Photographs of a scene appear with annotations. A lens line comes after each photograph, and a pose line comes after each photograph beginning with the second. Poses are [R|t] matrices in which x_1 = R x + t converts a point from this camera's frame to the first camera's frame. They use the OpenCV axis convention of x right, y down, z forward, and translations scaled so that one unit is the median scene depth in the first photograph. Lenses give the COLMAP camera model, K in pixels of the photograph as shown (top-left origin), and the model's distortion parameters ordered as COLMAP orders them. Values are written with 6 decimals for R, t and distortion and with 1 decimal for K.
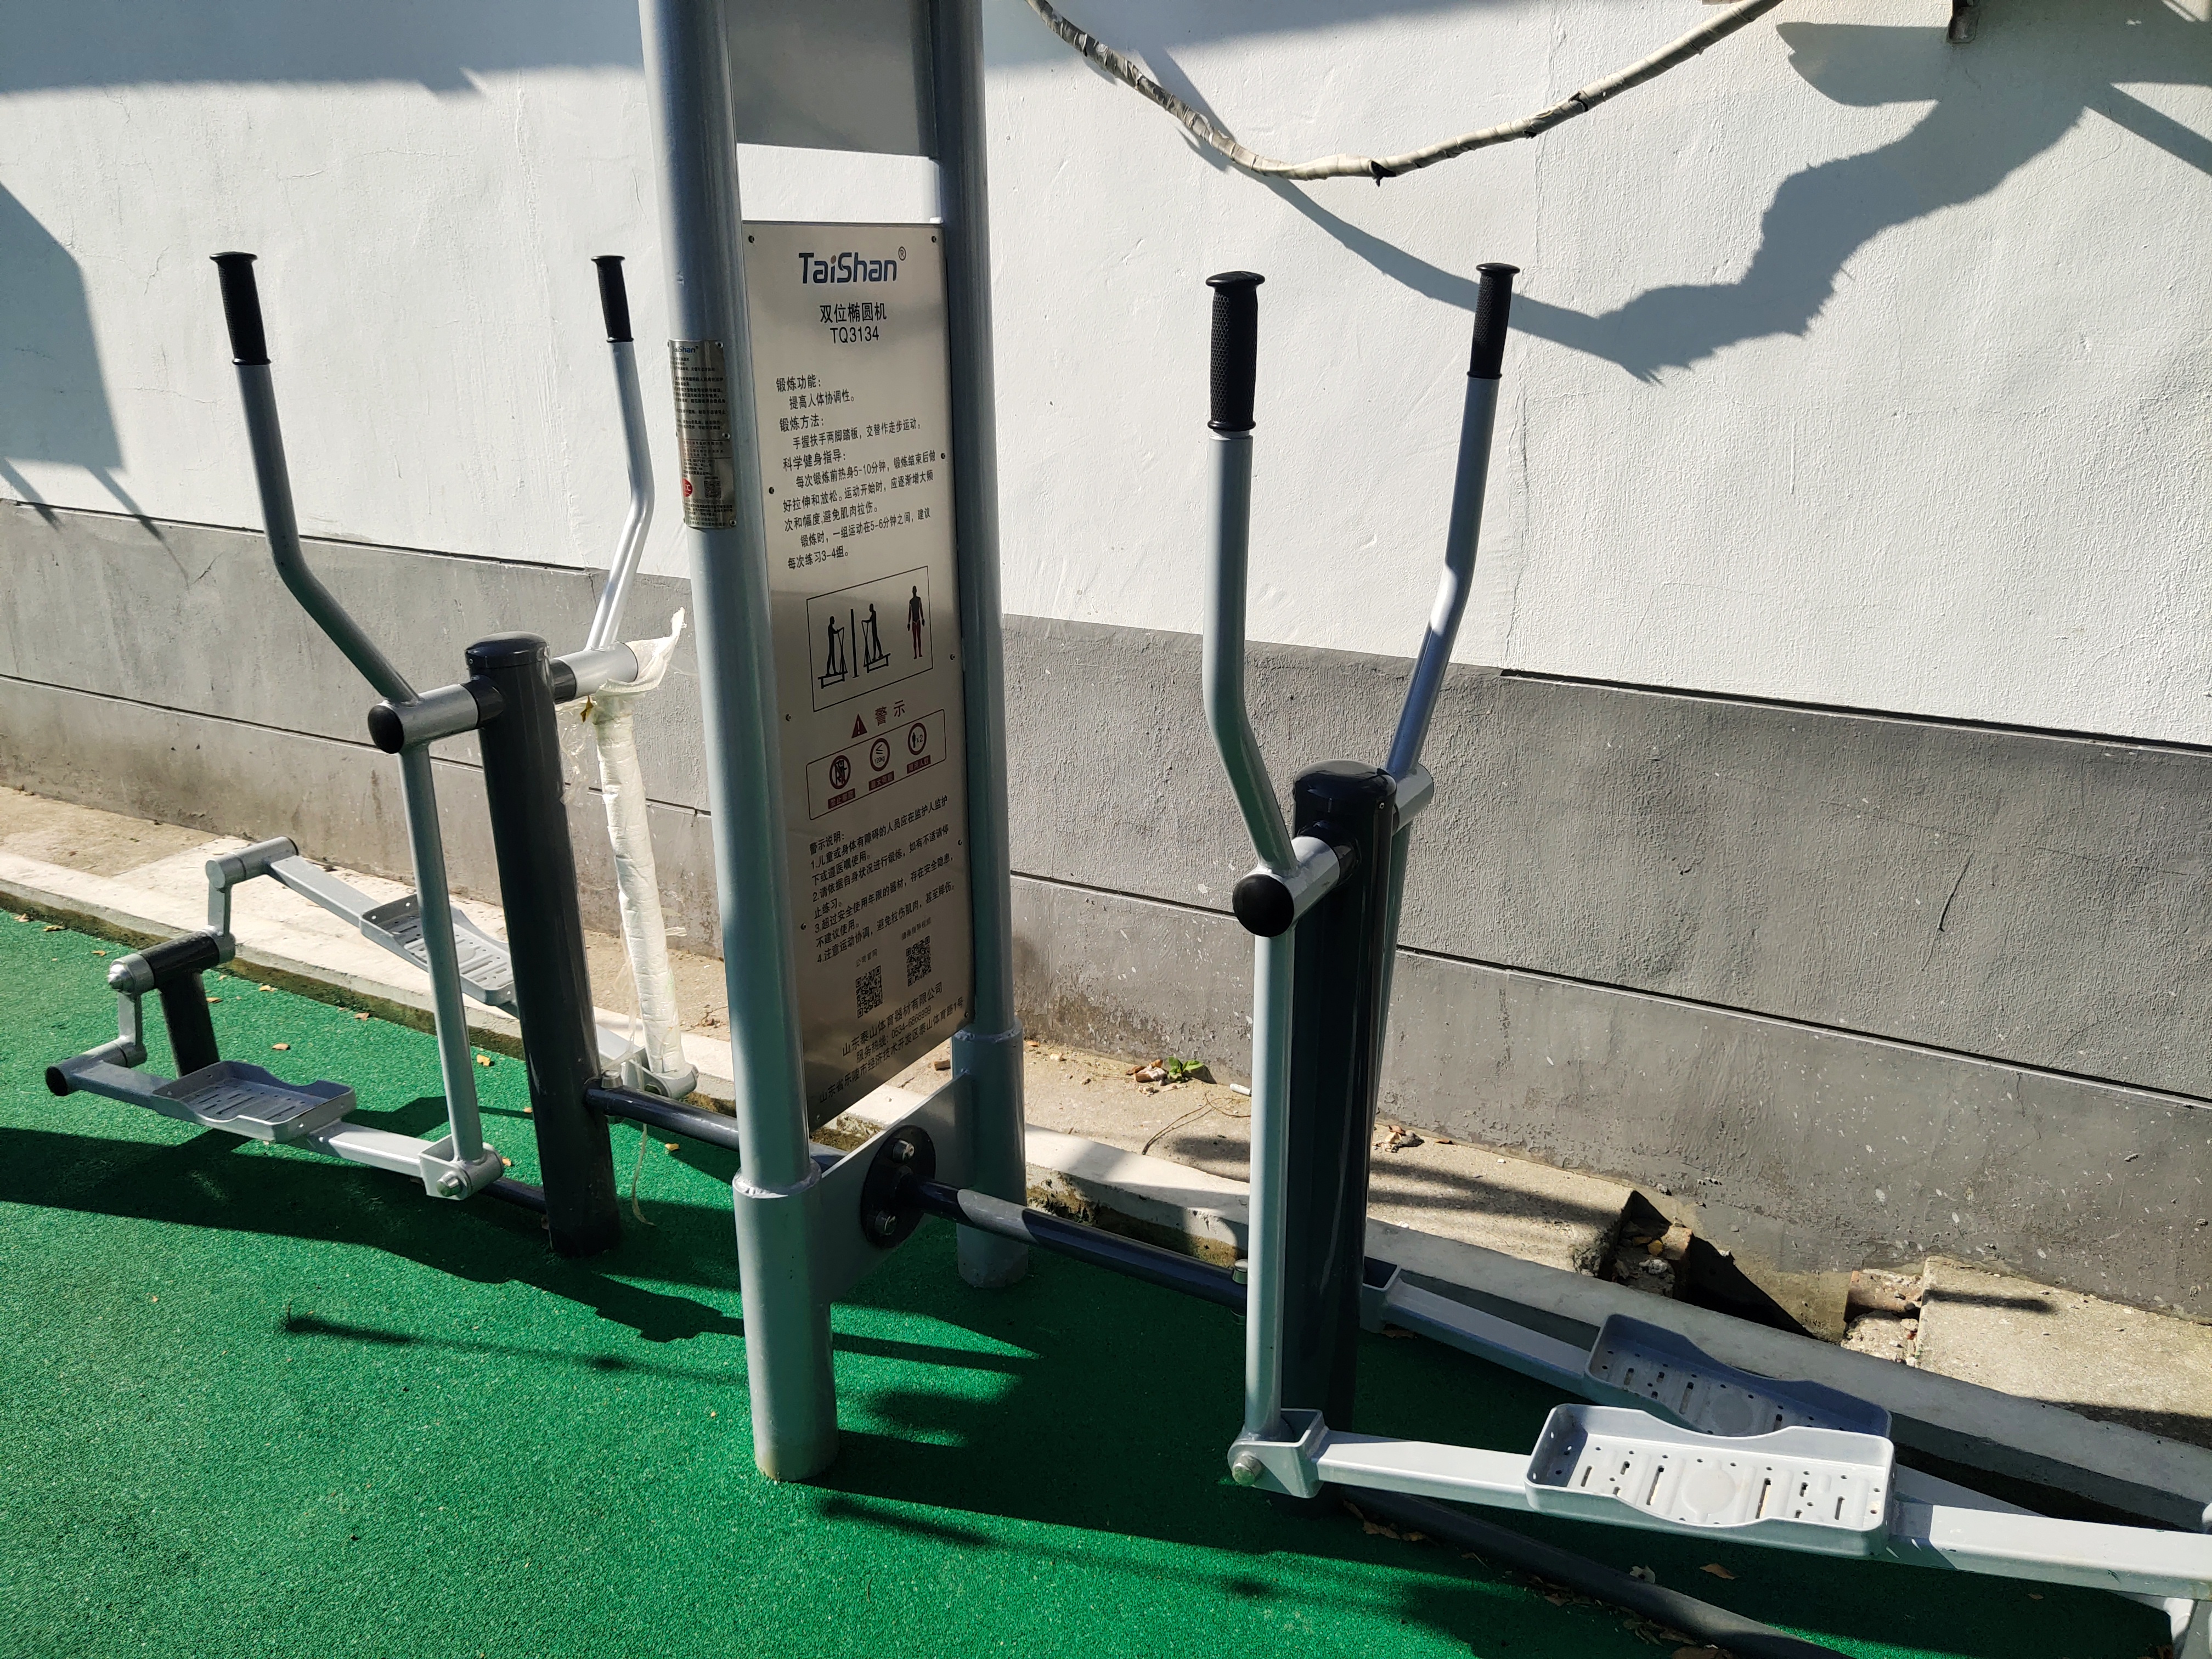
lens RADIAL K [[1688.4, 0, 1101.5], [0, 1688.4, 854.3], [0, 0, 1]] dist [0.040674, -0.018351]
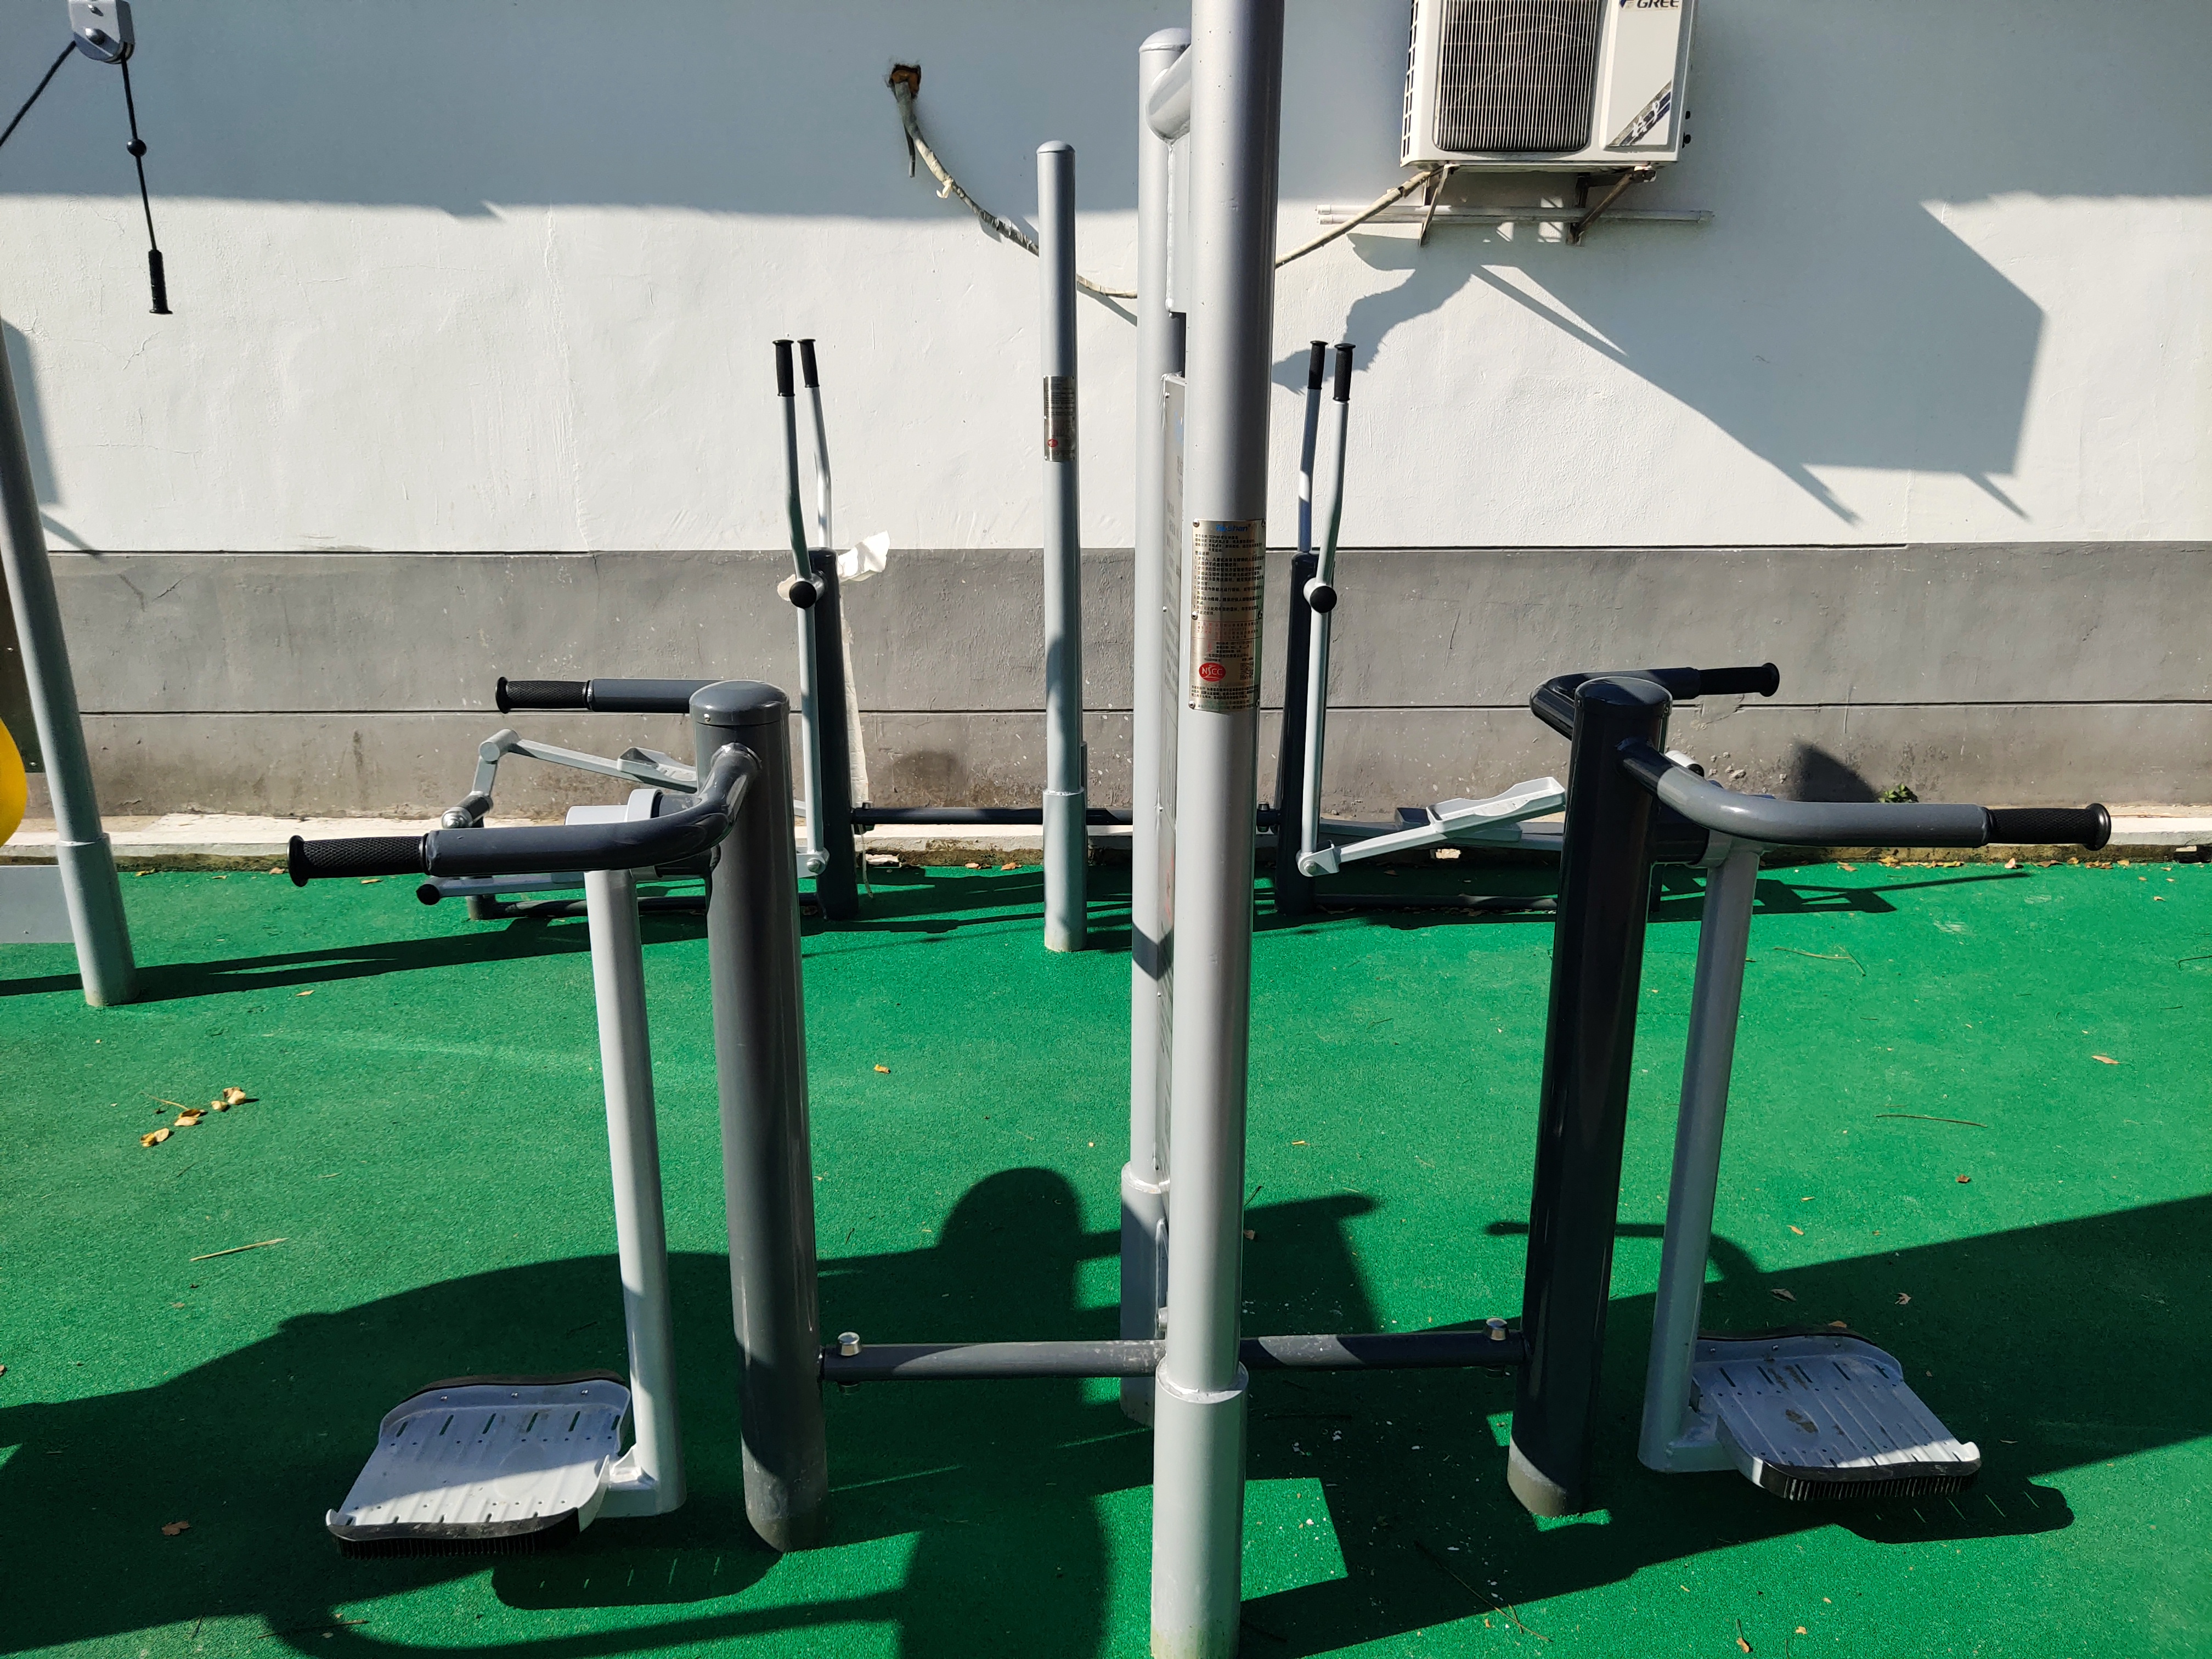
lens RADIAL K [[1688.4, 0, 1108.0], [0, 1688.4, 837.6], [0, 0, 1]] dist [0.040674, -0.018351]
pose [[0.872772, -0.140839, 0.467369, -0.532556], [0.165770, 0.986086, -0.012410, 0.137496], [-0.459119, 0.088307, 0.883975, -0.384219]]
